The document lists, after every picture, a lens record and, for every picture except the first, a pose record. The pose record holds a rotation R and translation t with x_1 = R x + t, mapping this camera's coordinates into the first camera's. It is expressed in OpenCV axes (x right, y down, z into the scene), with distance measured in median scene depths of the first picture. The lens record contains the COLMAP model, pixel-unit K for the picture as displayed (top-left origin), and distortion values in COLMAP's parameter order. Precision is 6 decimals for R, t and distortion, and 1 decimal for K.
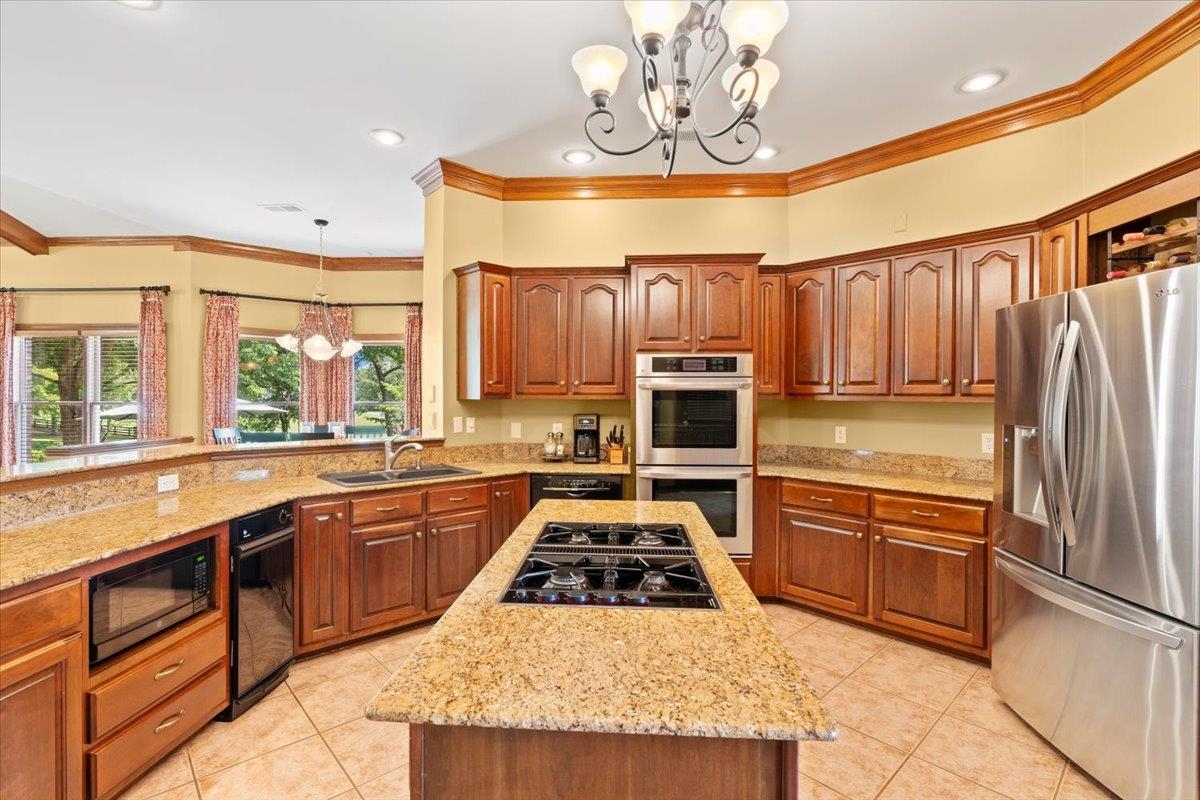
lens RADIAL K [[546.8, 0, 601.7], [0, 546.8, 396.1], [0, 0, 1]] dist [-0.001734, -0.000058]
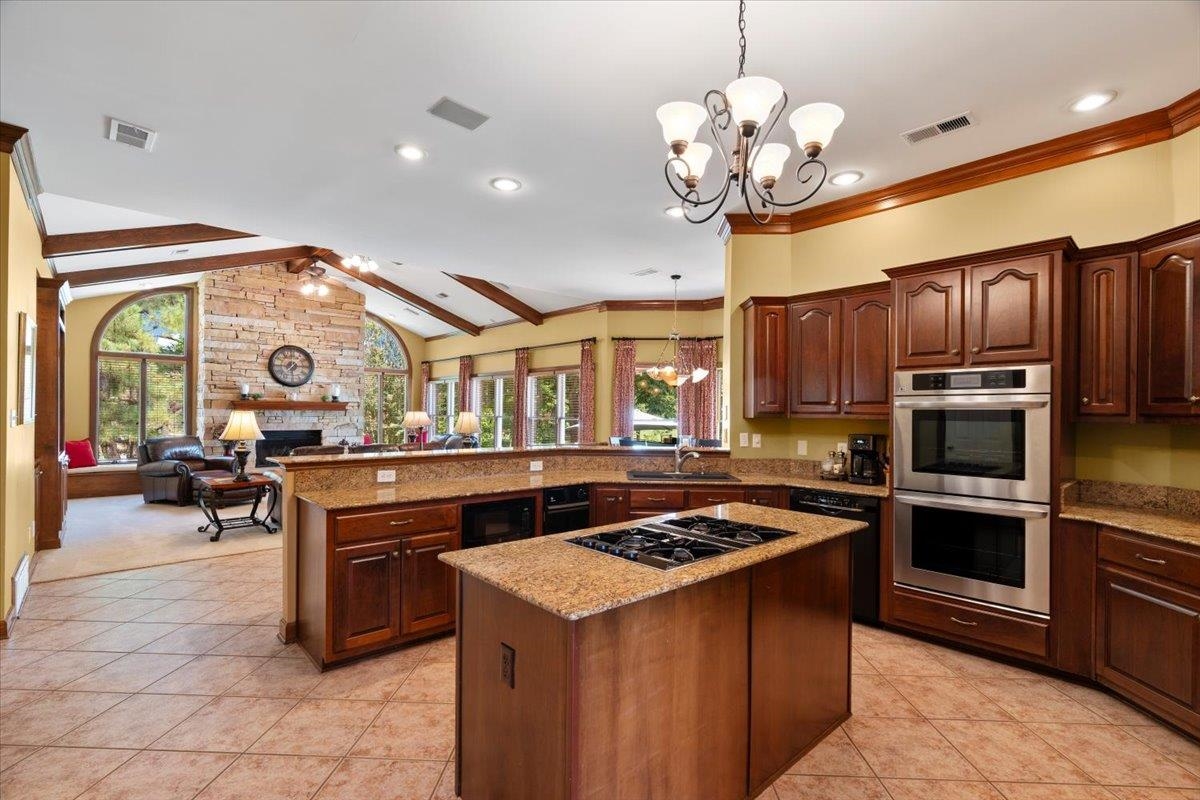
lens RADIAL K [[539.2, 0, 602.8], [0, 539.2, 409.2], [0, 0, 1]] dist [0.001124, 0.000230]
pose [[0.724175, 0.000282, -0.689616, 0.327502], [-0.008873, 0.999921, -0.008909, 0.001047], [0.689559, 0.012571, 0.724120, -0.024741]]
